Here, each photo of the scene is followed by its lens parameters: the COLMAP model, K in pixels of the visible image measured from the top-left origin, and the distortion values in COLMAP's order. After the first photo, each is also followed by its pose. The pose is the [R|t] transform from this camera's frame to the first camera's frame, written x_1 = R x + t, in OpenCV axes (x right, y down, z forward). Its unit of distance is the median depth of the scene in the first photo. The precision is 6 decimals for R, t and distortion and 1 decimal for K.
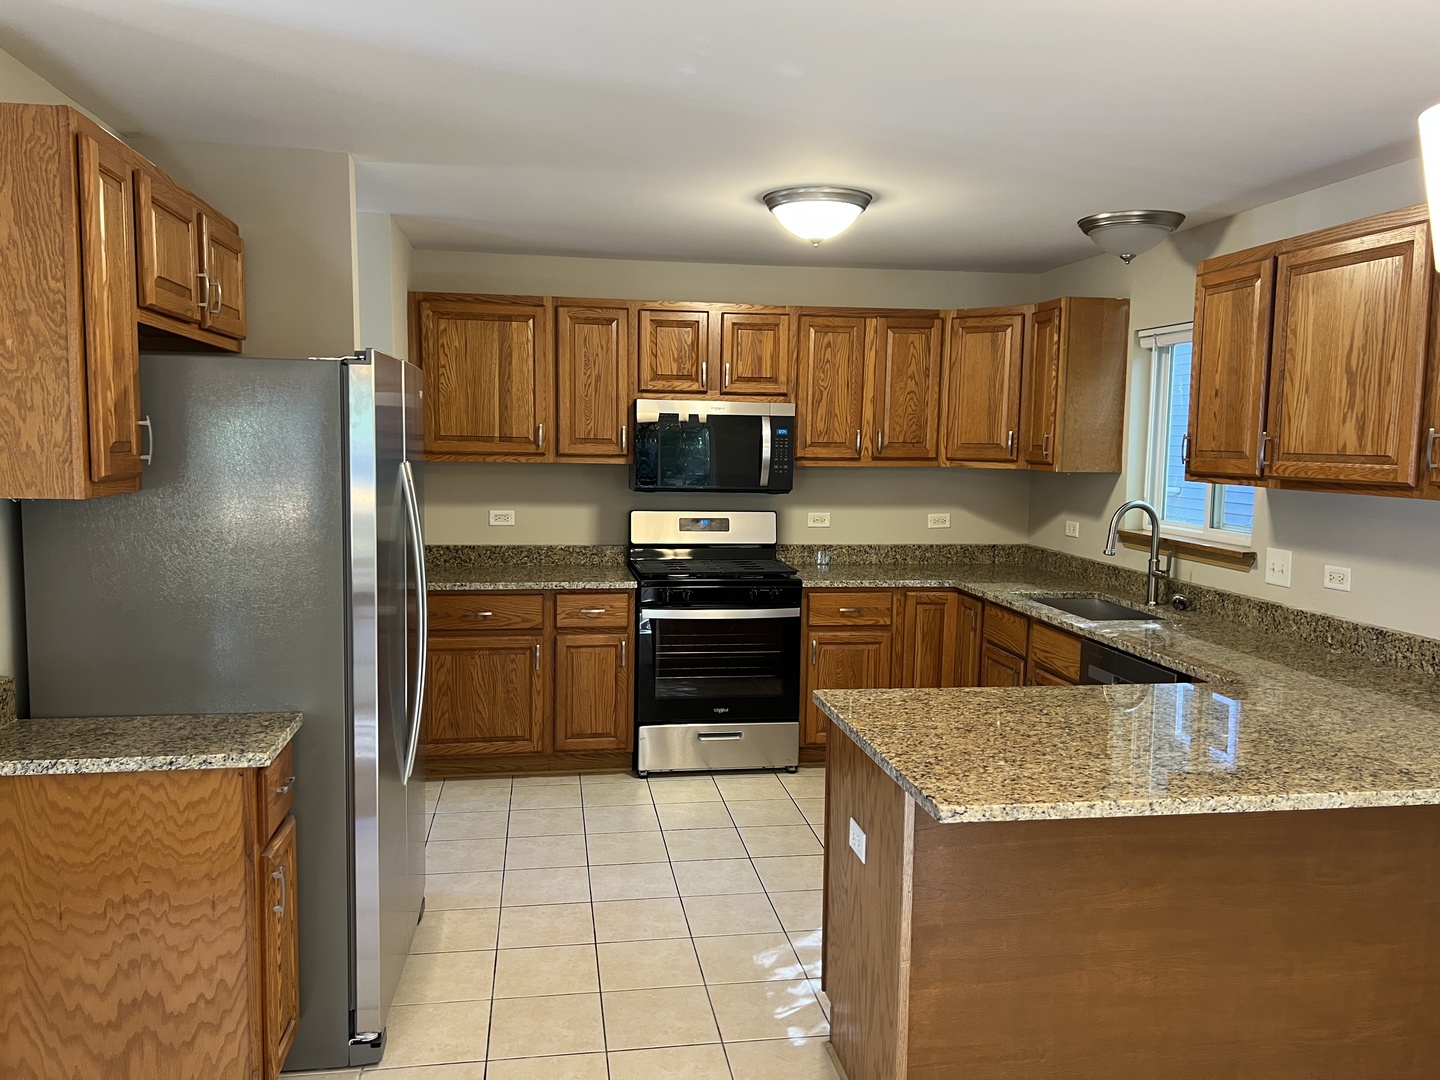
lens RADIAL K [[1080.7, 0, 719.7], [0, 1080.7, 539.2], [0, 0, 1]] dist [0.047444, -0.050541]
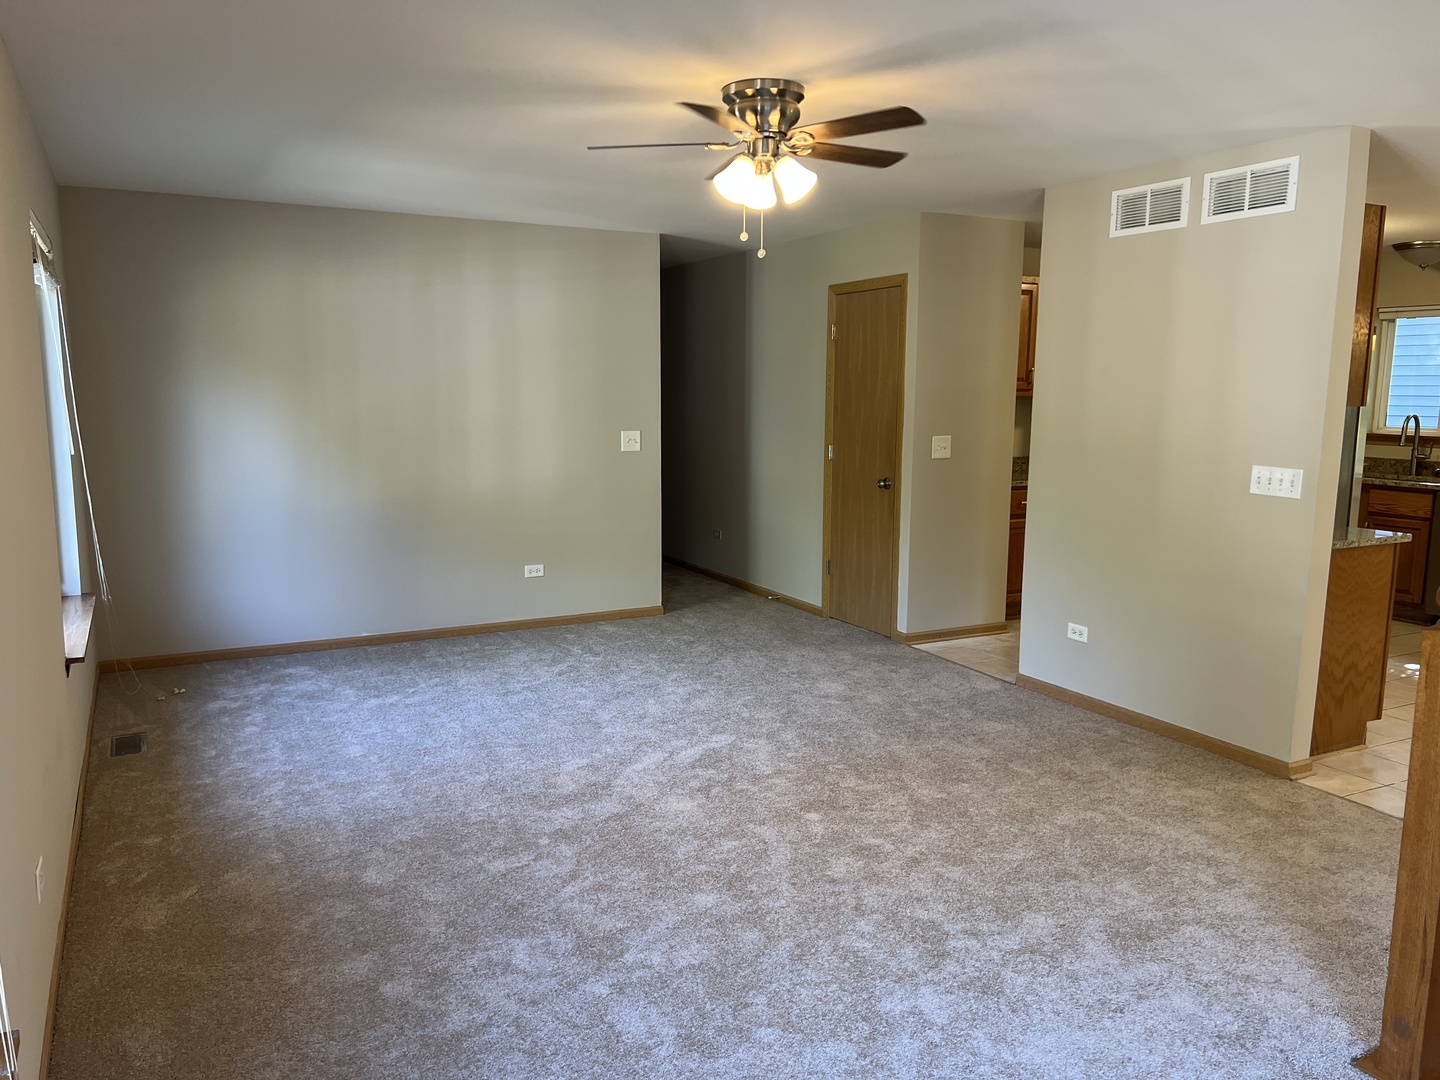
lens RADIAL K [[1080.7, 0, 720.7], [0, 1080.7, 541.4], [0, 0, 1]] dist [0.047444, -0.050541]
pose [[0.950261, -0.049086, 0.307562, -1.397572], [0.033397, 0.997868, 0.056072, 0.035120], [-0.309658, -0.043011, 0.949875, -0.311441]]
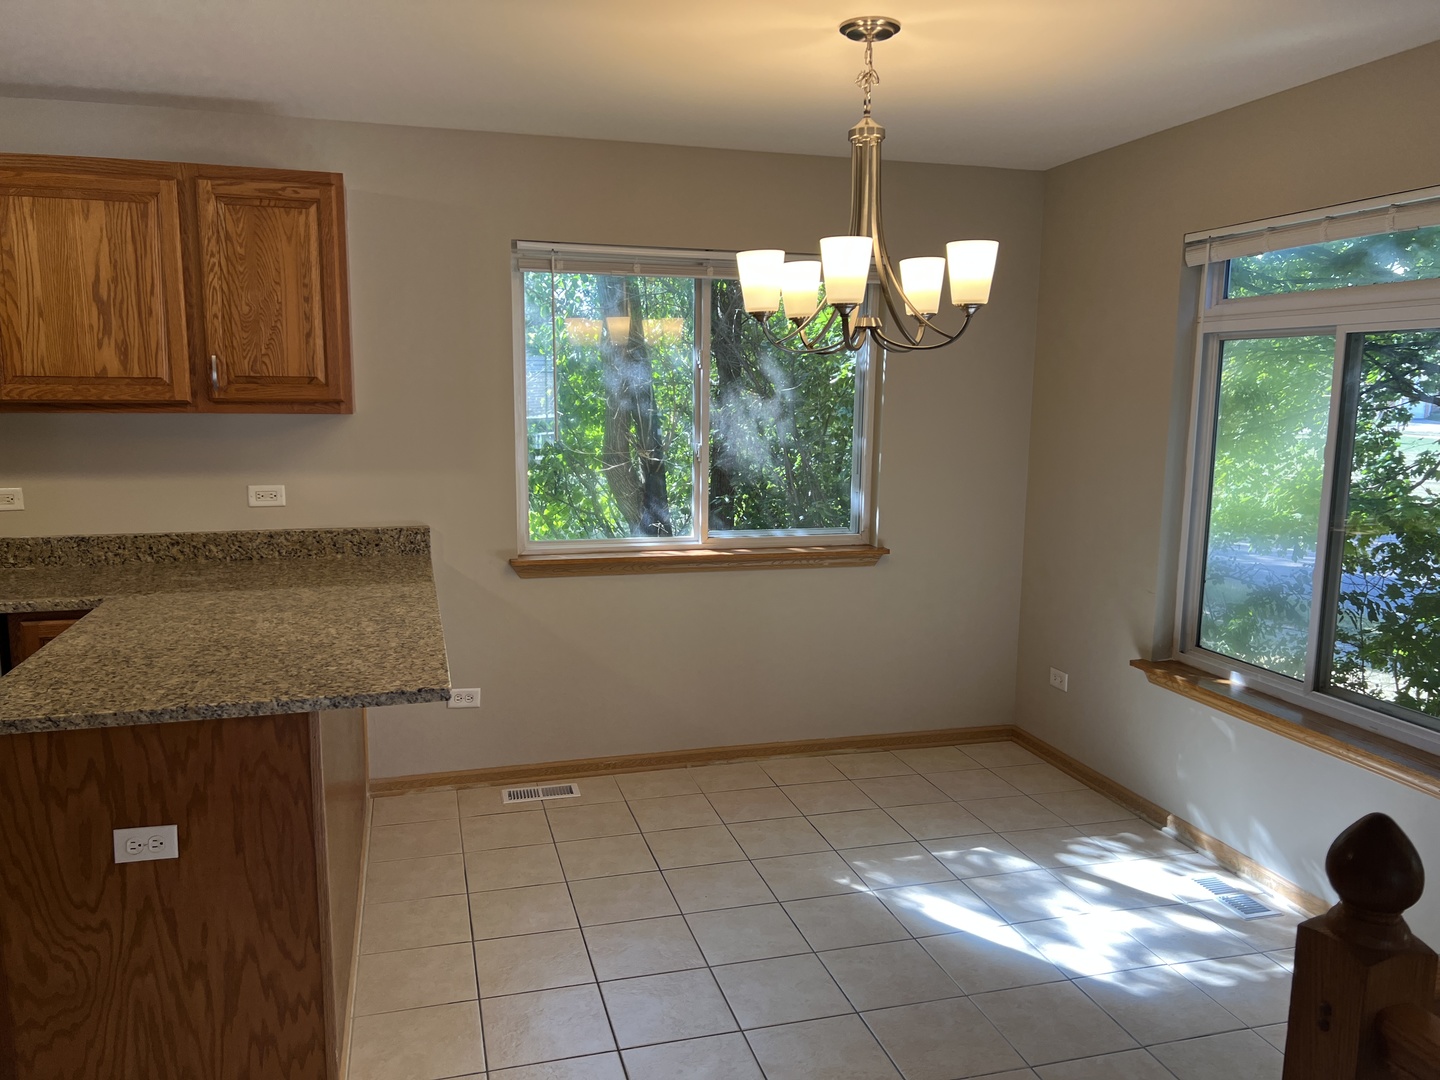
lens RADIAL K [[1080.7, 0, 721.5], [0, 1080.7, 543.5], [0, 0, 1]] dist [0.047444, -0.050541]
pose [[-0.109145, -0.164209, 0.980369, -0.514534], [0.084029, 0.981206, 0.173705, -0.044821], [-0.990468, 0.101338, -0.093296, 0.436385]]
